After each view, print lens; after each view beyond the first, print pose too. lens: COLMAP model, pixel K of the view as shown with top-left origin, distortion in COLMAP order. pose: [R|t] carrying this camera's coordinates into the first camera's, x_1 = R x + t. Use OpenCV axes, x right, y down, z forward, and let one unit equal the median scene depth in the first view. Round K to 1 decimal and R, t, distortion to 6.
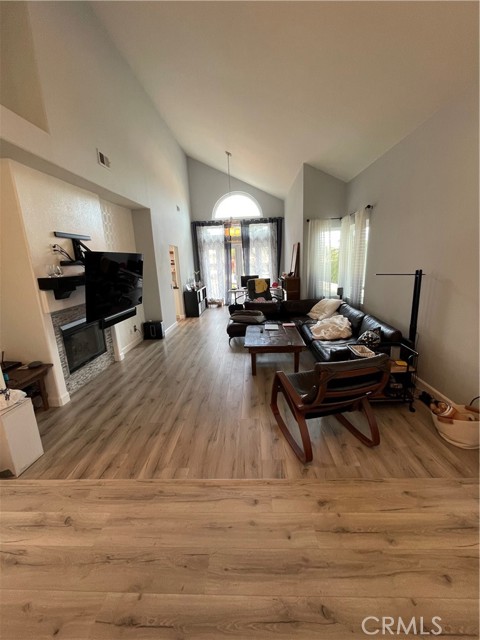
lens RADIAL K [[261.5, 0, 241.2], [0, 261.5, 318.1], [0, 0, 1]] dist [-0.001242, 0.000165]
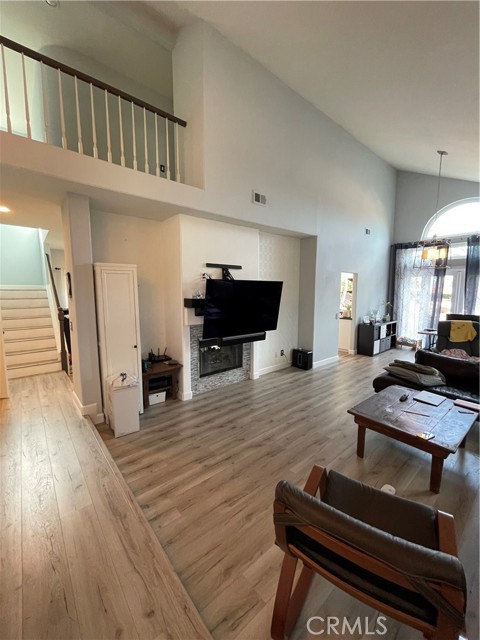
lens RADIAL K [[261.5, 0, 238.2], [0, 261.5, 317.5], [0, 0, 1]] dist [-0.001242, 0.000165]
pose [[0.671669, 0.124953, -0.730237, 0.297931], [-0.192357, 0.981284, -0.009018, -0.077267], [0.715443, 0.146524, 0.683134, 0.242677]]
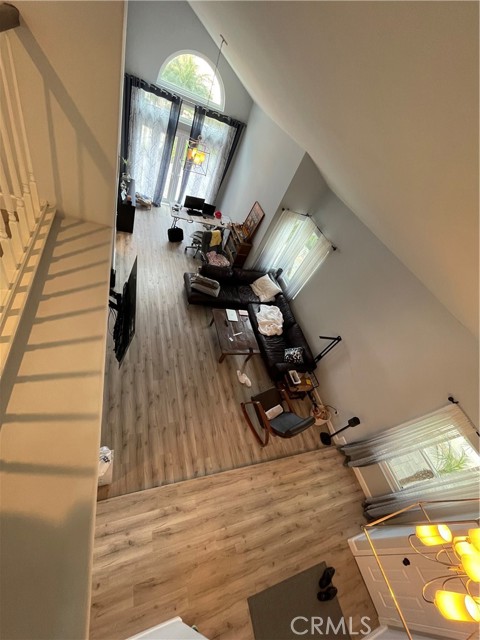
lens RADIAL K [[261.5, 0, 242.3], [0, 261.5, 317.8], [0, 0, 1]] dist [-0.001242, 0.000165]
pose [[0.864462, 0.039701, 0.501129, -0.580501], [-0.333143, 0.791782, 0.511955, -0.760633], [-0.376459, -0.609513, 0.697691, 0.109437]]
